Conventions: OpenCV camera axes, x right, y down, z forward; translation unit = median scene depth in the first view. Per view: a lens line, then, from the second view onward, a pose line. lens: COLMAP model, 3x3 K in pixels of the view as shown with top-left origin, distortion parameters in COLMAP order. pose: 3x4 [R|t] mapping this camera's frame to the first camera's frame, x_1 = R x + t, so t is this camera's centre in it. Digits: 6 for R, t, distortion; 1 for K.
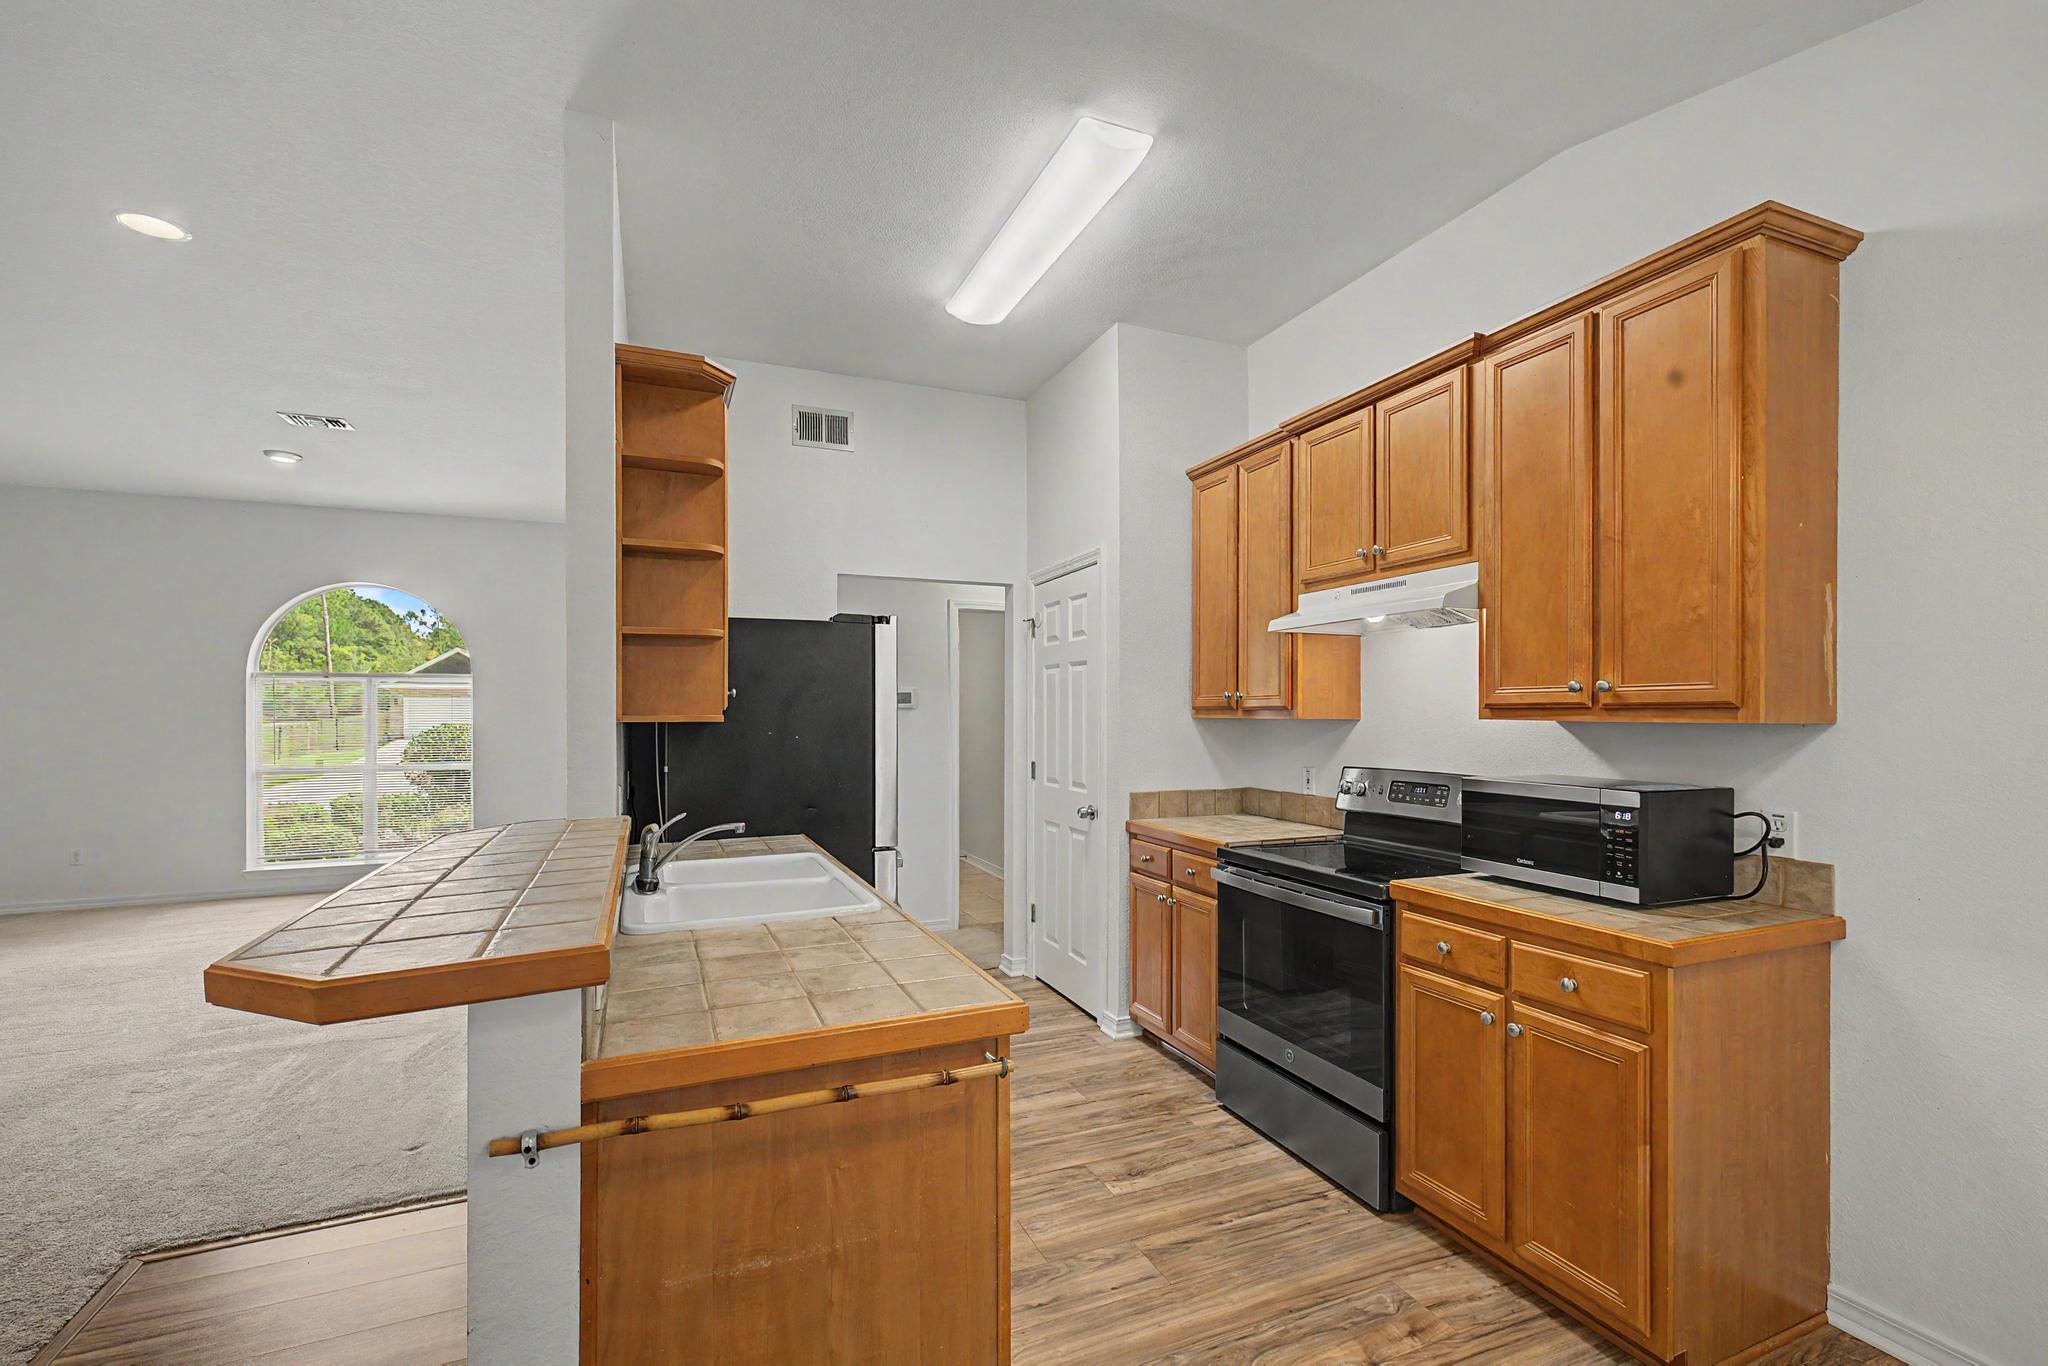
lens RADIAL K [[868.5, 0, 1022.0], [0, 868.5, 713.3], [0, 0, 1]] dist [0.010381, 0.000115]
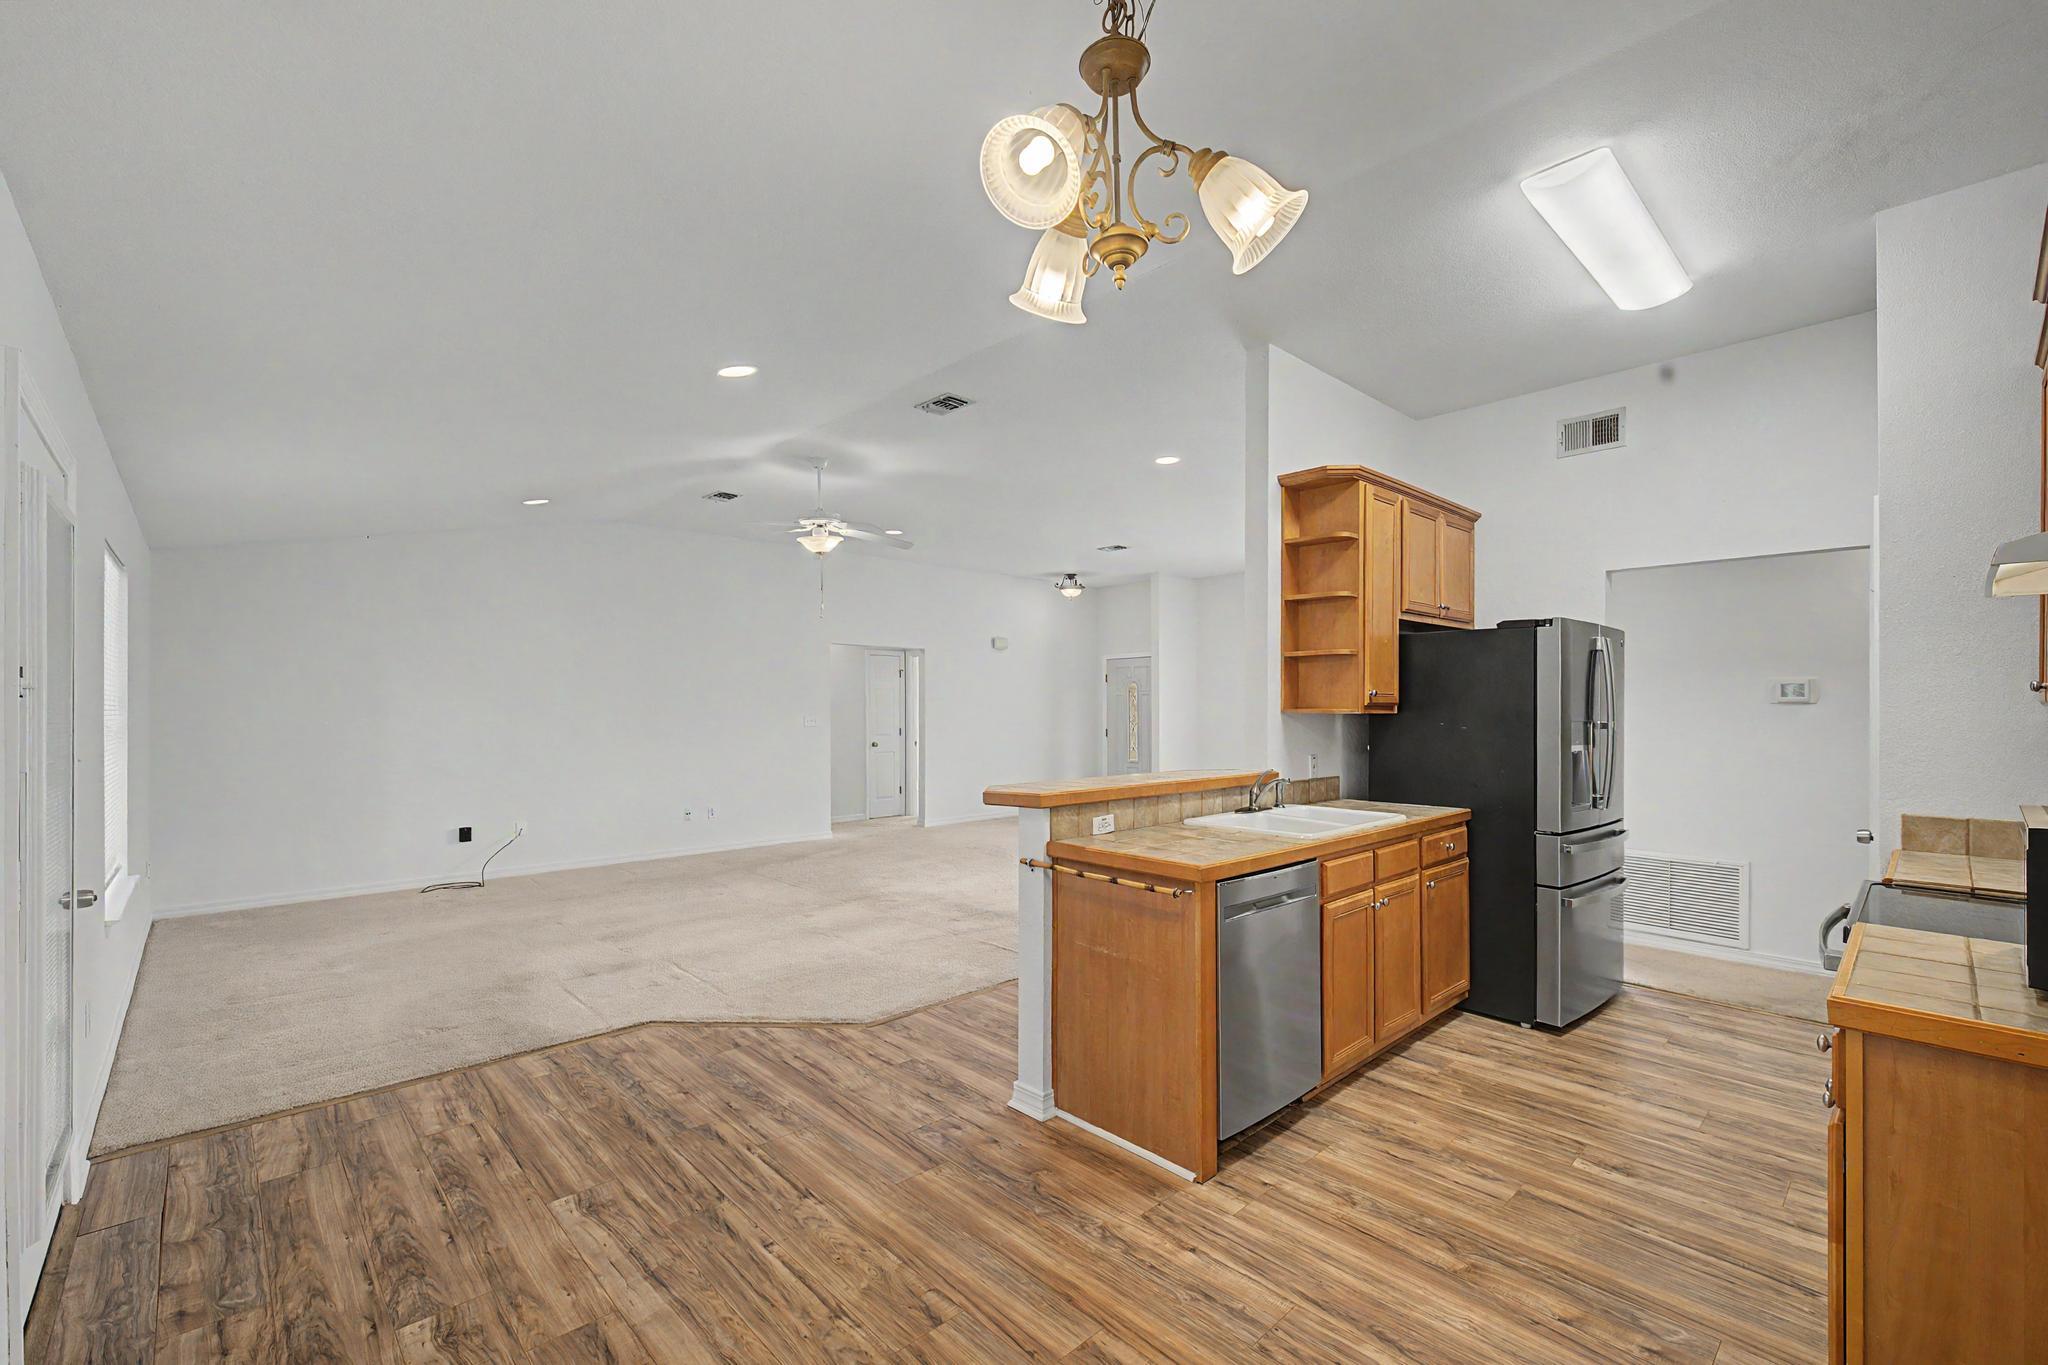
lens RADIAL K [[872.1, 0, 1017.3], [0, 872.1, 708.0], [0, 0, 1]] dist [0.006082, -0.000063]
pose [[0.345396, 0.008421, -0.938419, 0.707215], [-0.003559, 0.999964, 0.007664, -0.007200], [0.938450, 0.000693, 0.345414, 0.000512]]
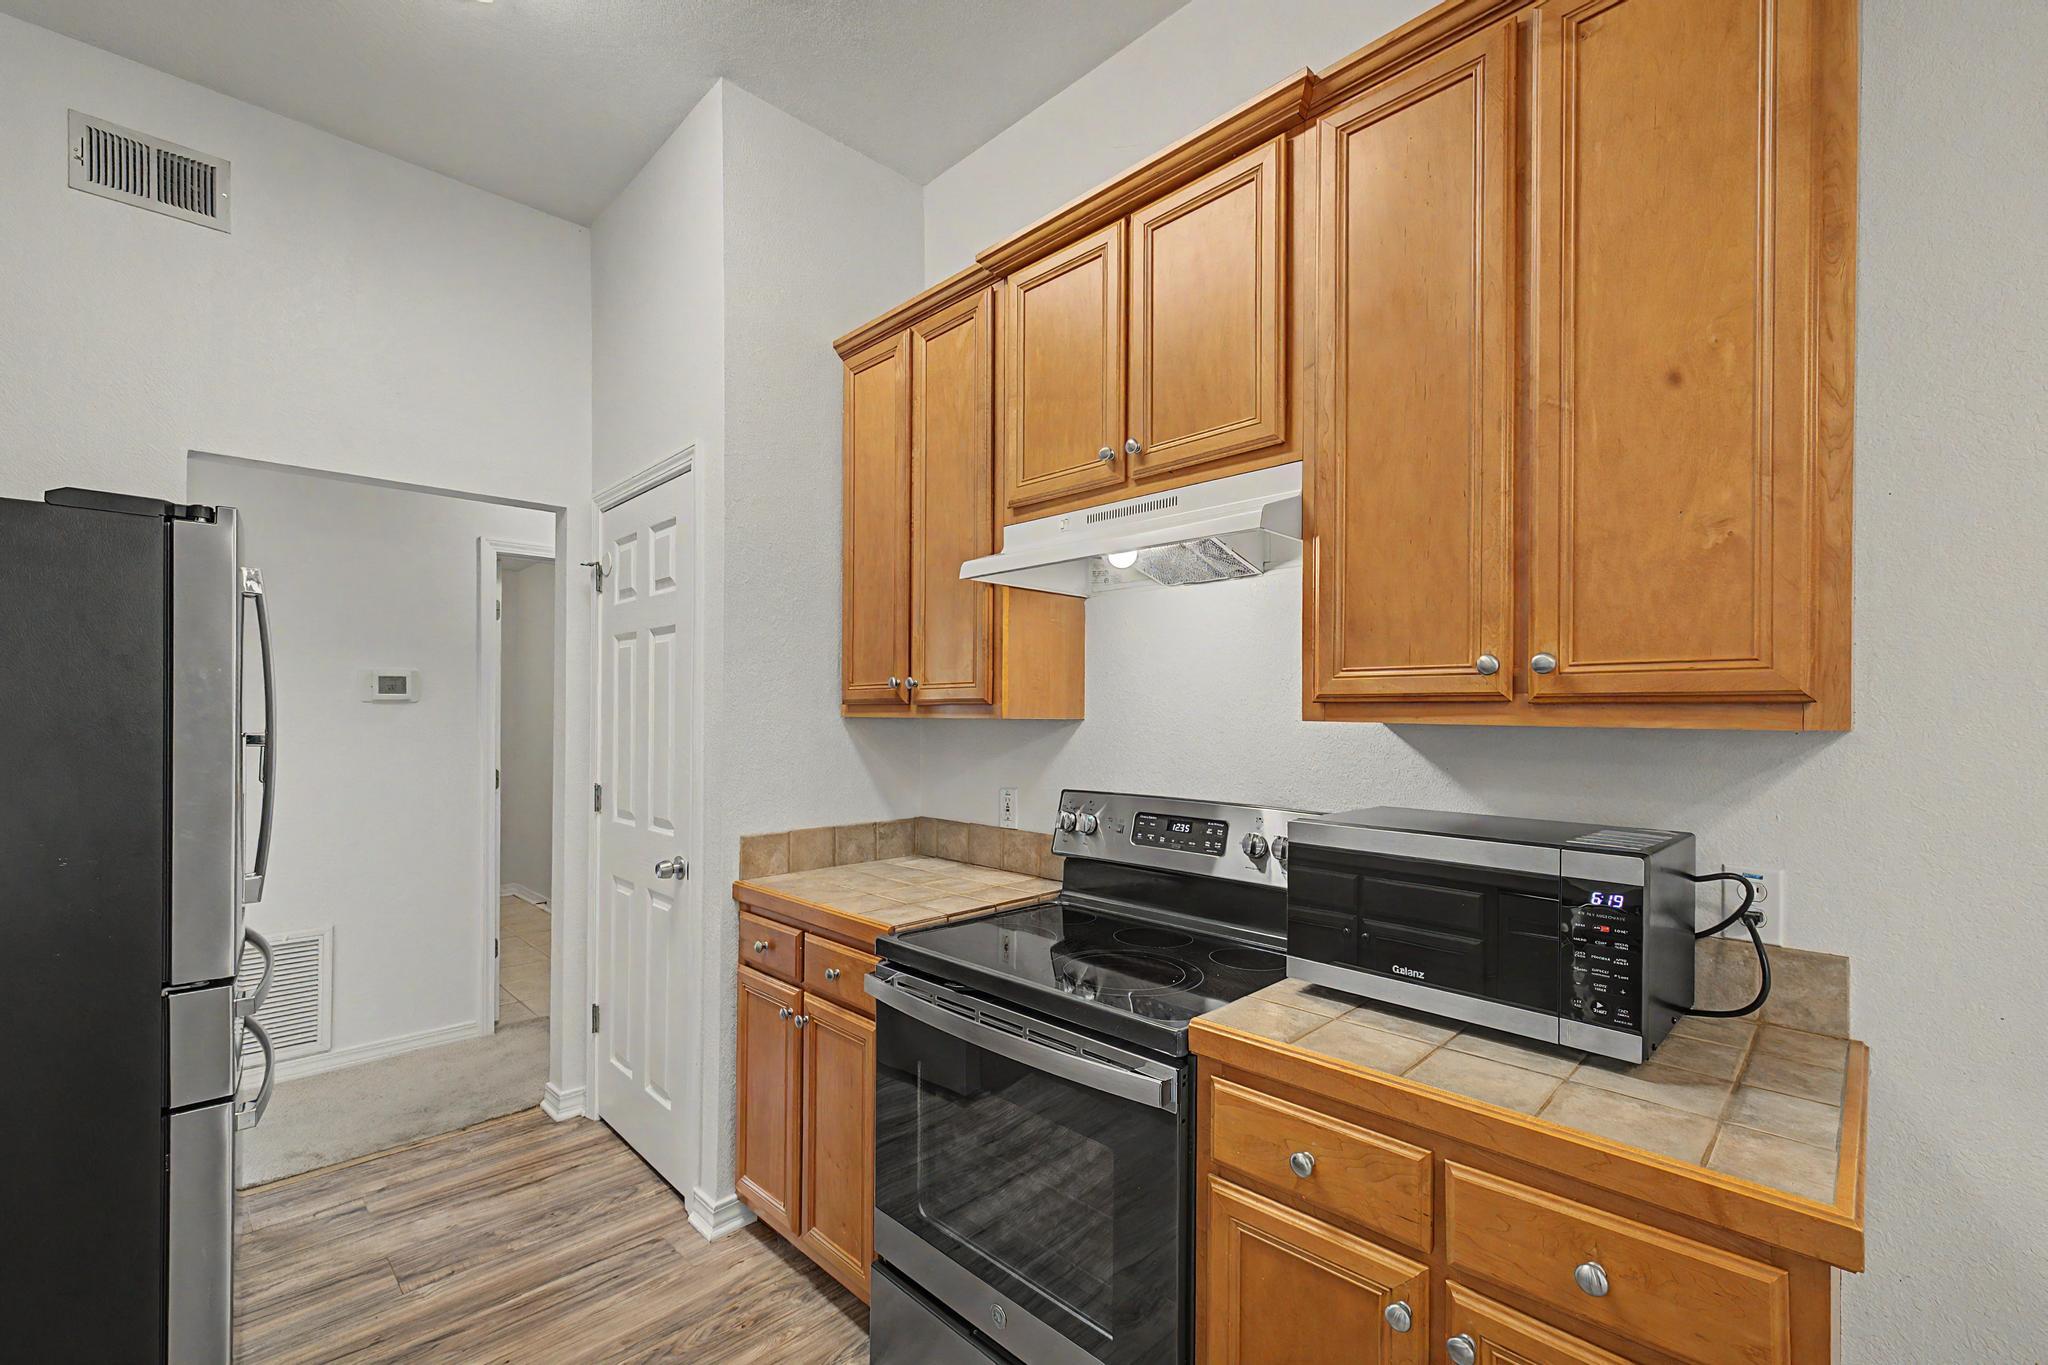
lens RADIAL K [[872.1, 0, 1017.3], [0, 872.1, 708.0], [0, 0, 1]] dist [0.006082, -0.000063]
pose [[0.930754, 0.006782, 0.365583, 0.097064], [-0.004912, 0.999970, -0.006043, 0.002111], [-0.365613, 0.003829, 0.930759, 0.416724]]
